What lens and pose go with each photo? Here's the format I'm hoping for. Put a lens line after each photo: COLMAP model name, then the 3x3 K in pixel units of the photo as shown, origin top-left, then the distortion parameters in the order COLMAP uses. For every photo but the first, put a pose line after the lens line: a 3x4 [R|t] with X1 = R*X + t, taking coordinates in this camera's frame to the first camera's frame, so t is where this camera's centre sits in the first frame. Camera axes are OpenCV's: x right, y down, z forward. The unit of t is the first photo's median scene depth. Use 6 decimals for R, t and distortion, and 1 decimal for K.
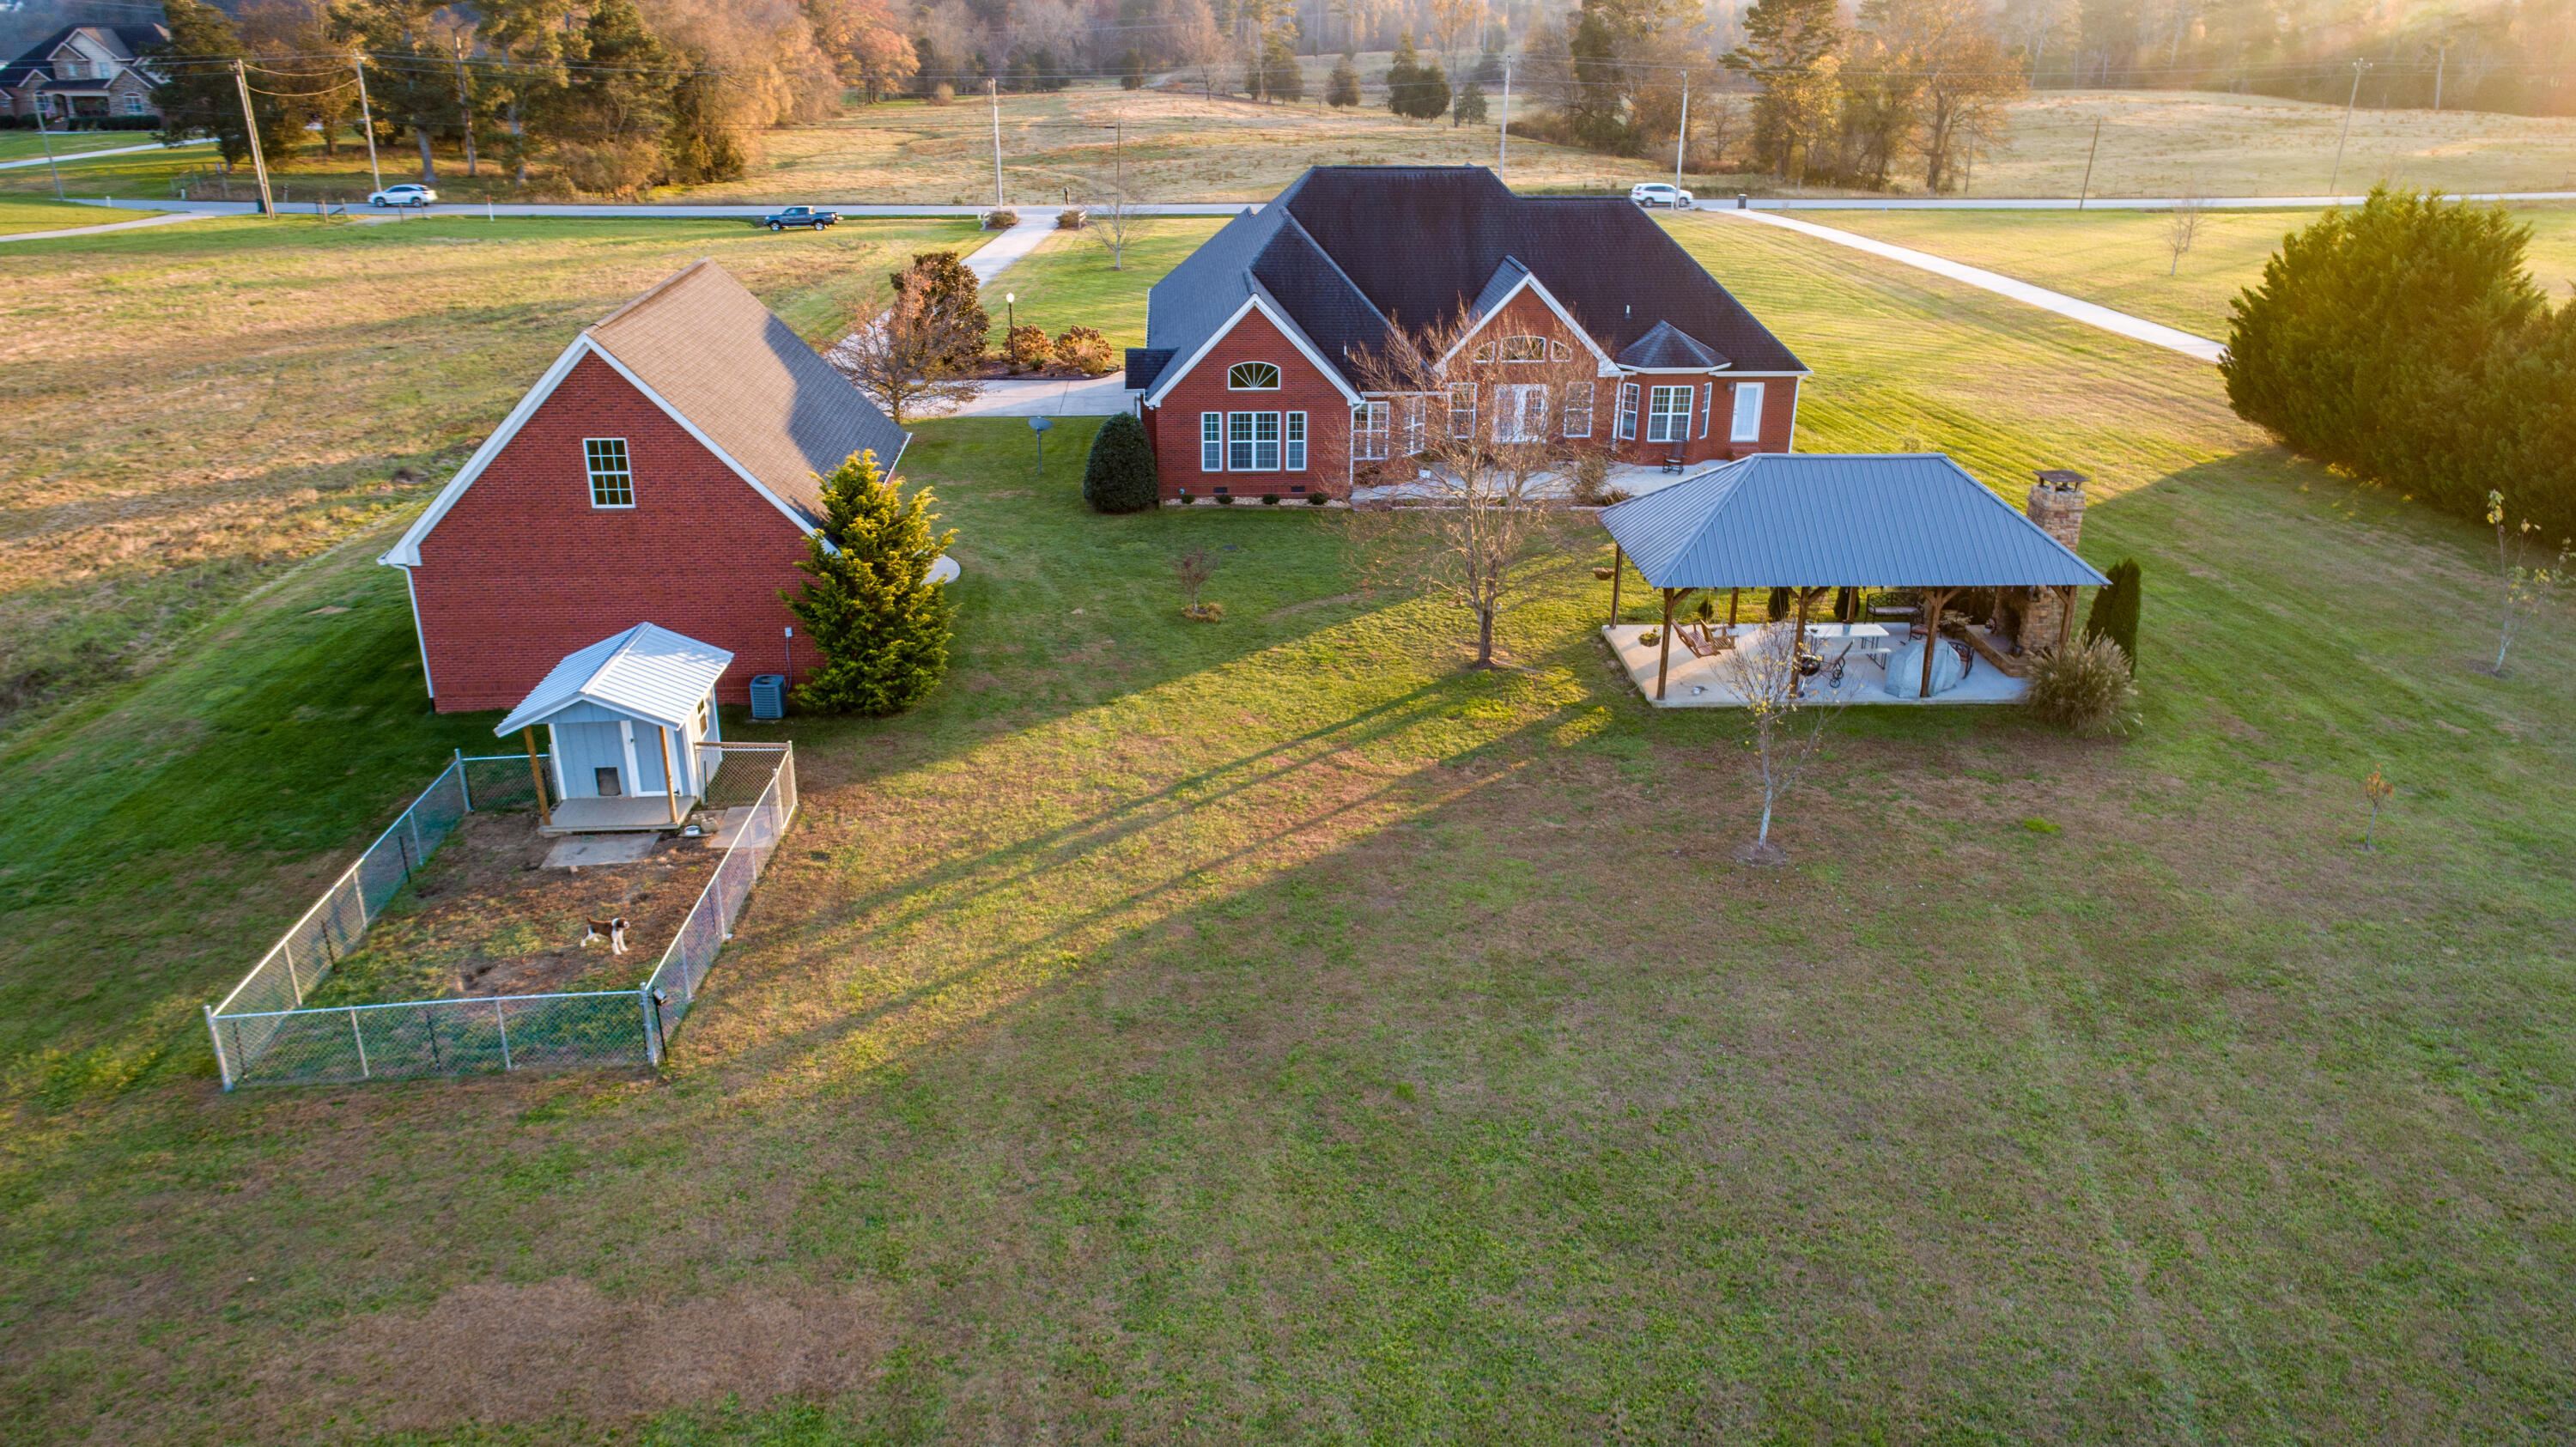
lens RADIAL K [[1719.6, 0, 1278.2], [0, 1719.6, 714.1], [0, 0, 1]] dist [-0.002058, 0.005725]
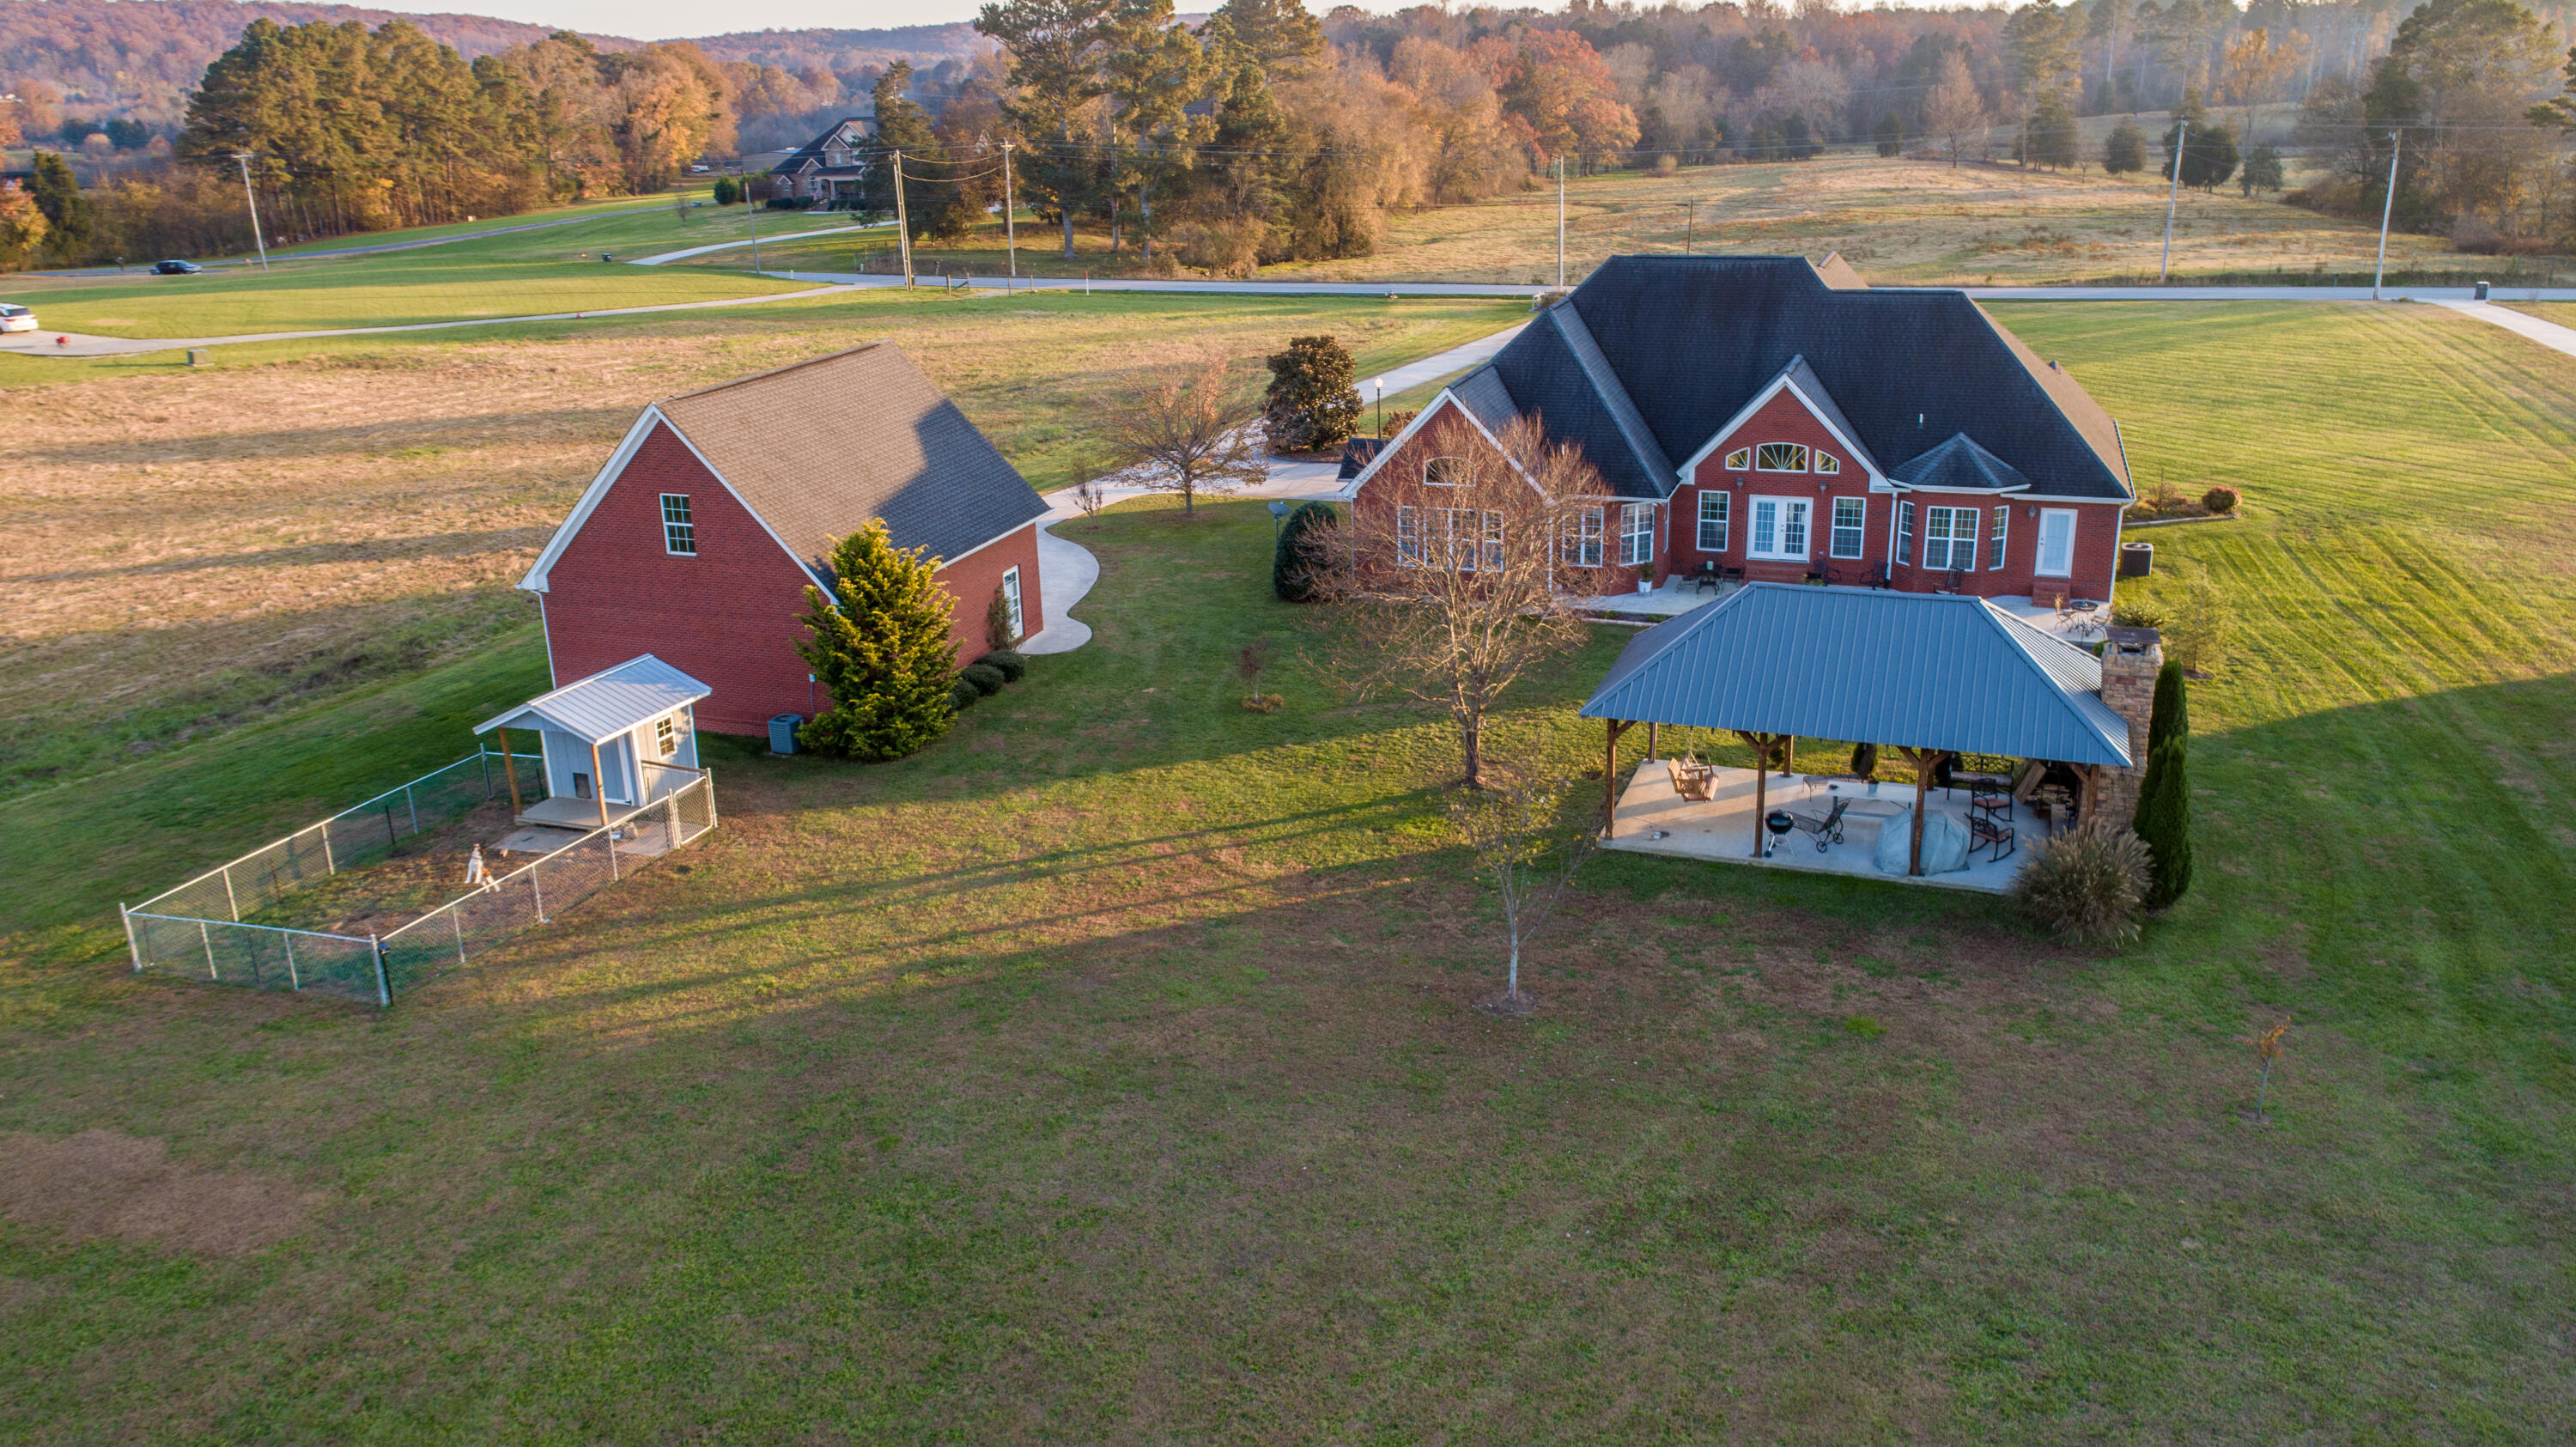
lens RADIAL K [[1870.3, 0, 1288.0], [0, 1870.3, 723.5], [0, 0, 1]] dist [-0.000211, 0.007128]
pose [[0.917616, 0.101234, -0.384361, 0.290405], [-0.122039, 0.992070, -0.030061, -0.012475], [0.378270, 0.074492, 0.922693, 0.007261]]
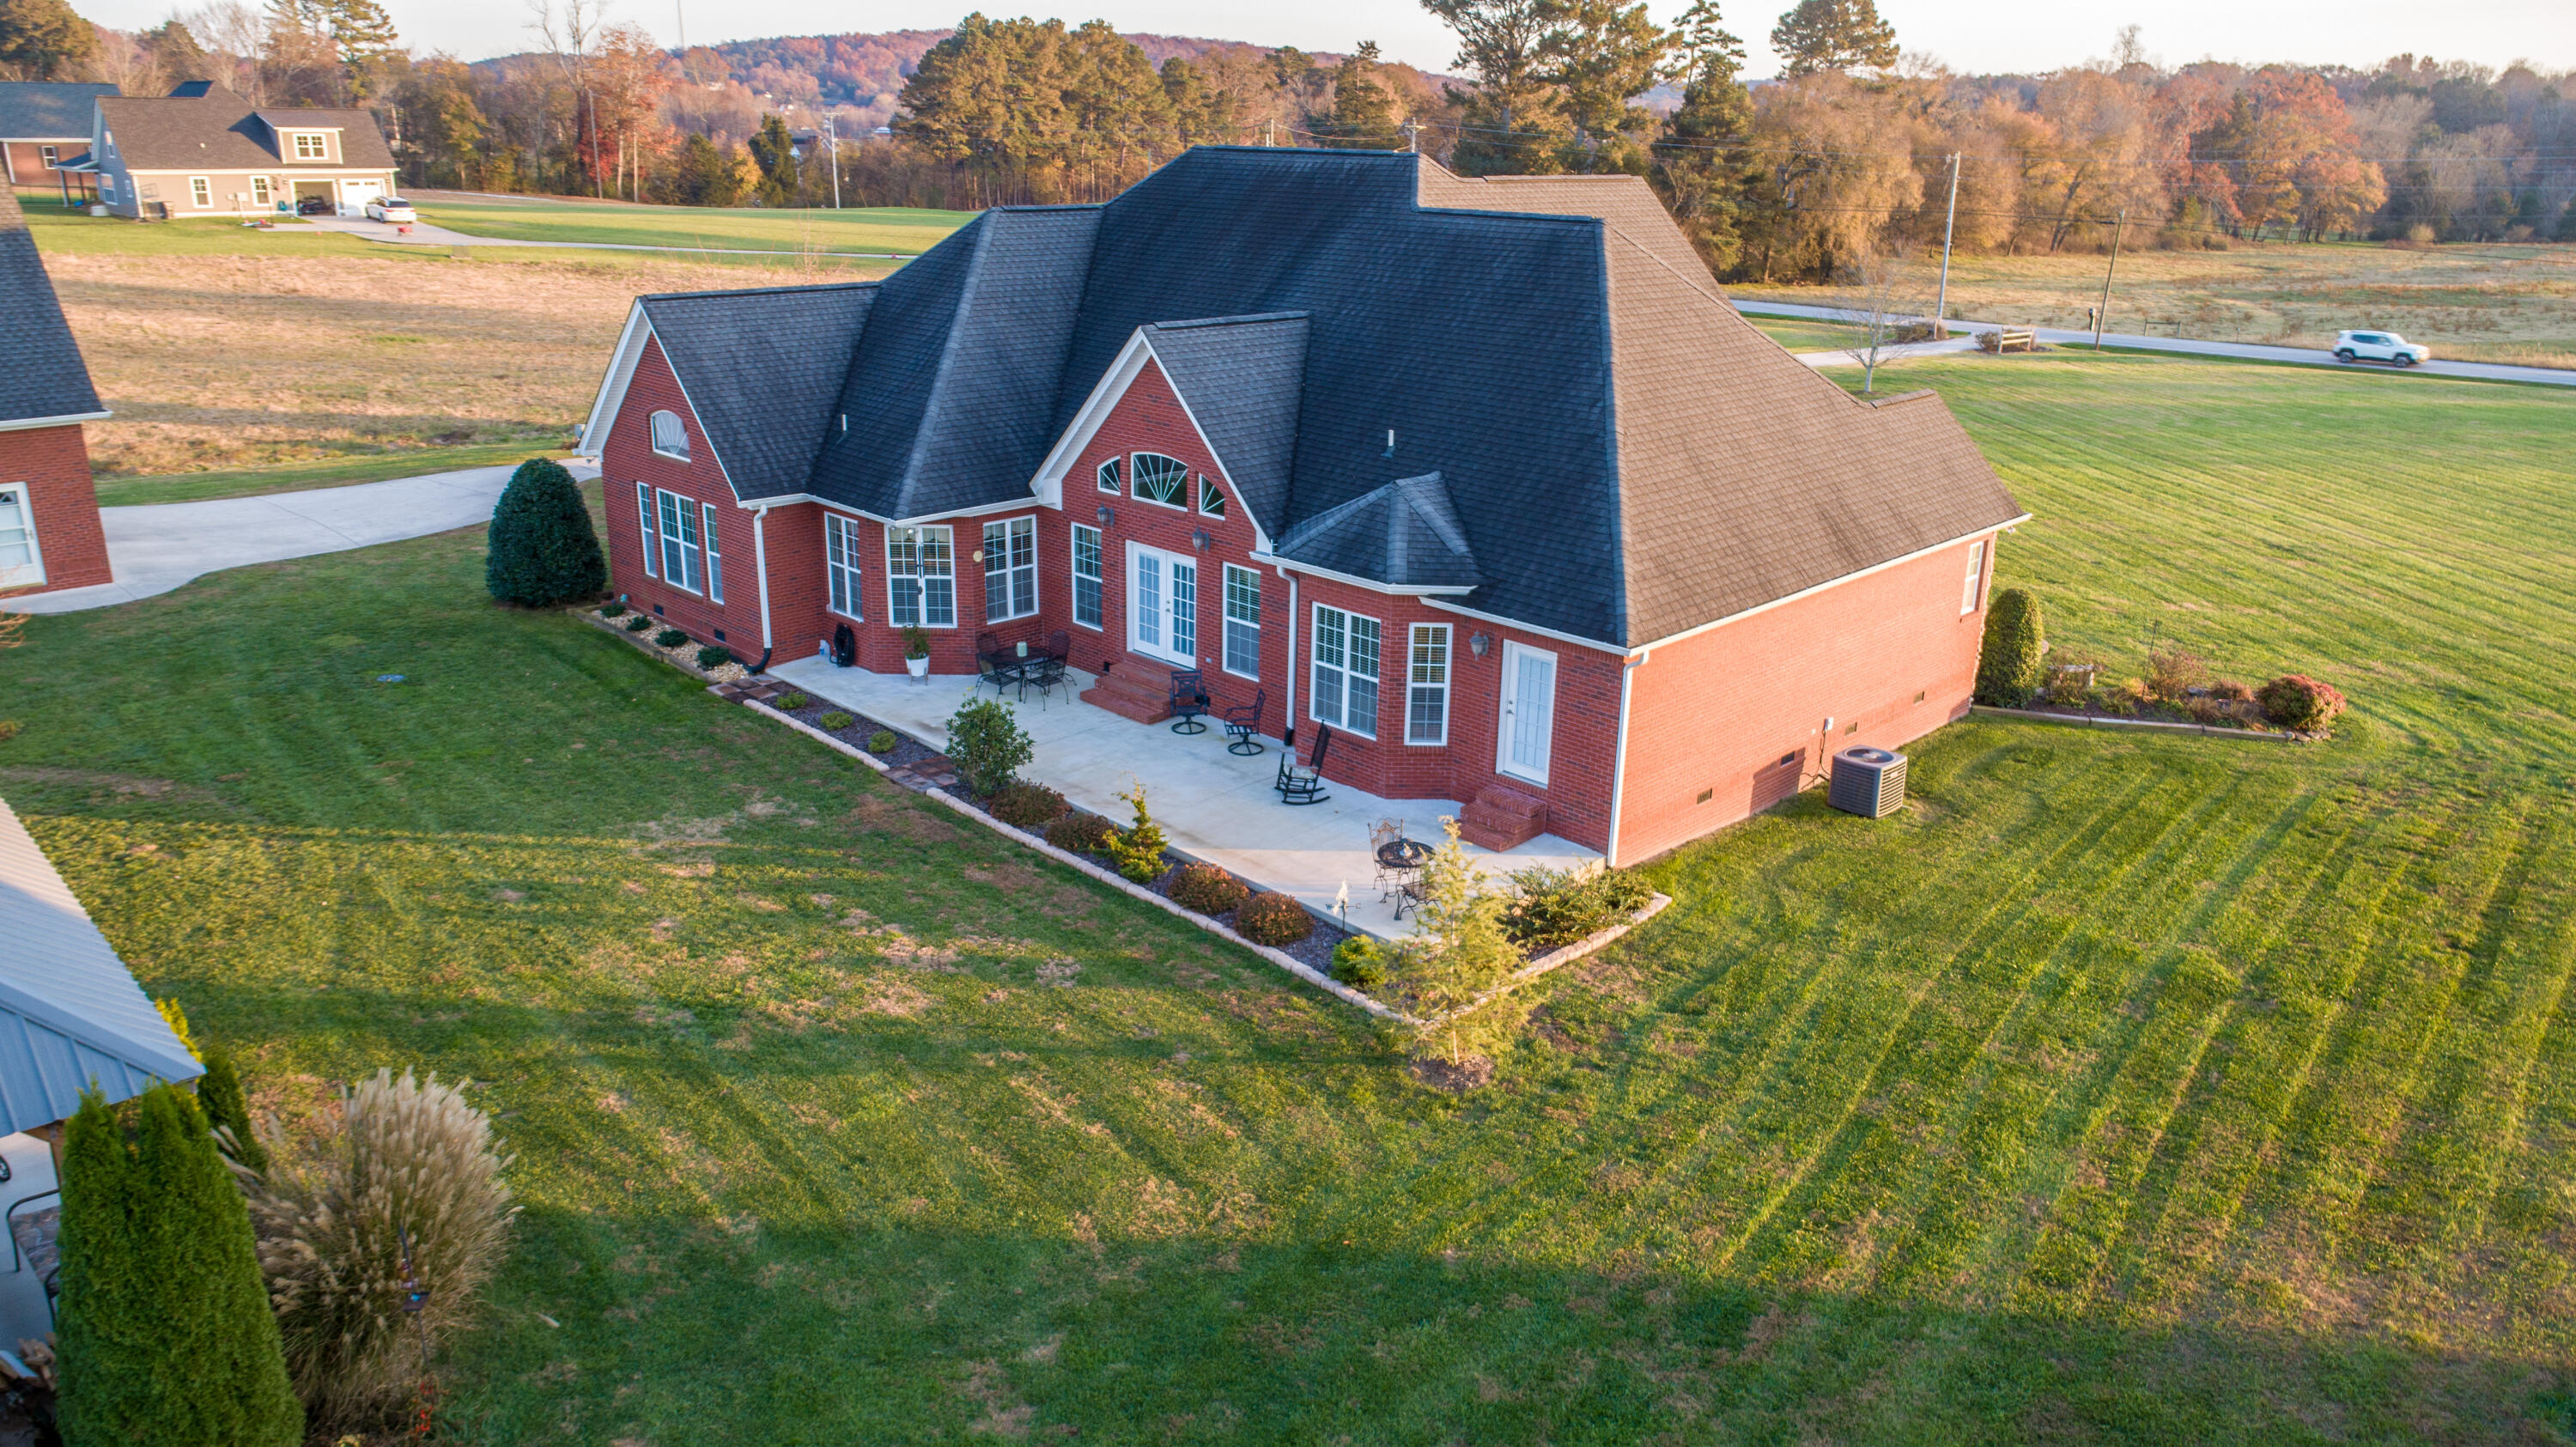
lens RADIAL K [[1723.0, 0, 1288.0], [0, 1723.0, 723.5], [0, 0, 1]] dist [0.007079, 0.006412]
pose [[0.673830, 0.249095, -0.695632, 0.528512], [-0.298129, 0.953081, 0.052498, -0.178914], [0.676071, 0.172013, 0.716477, 0.664331]]
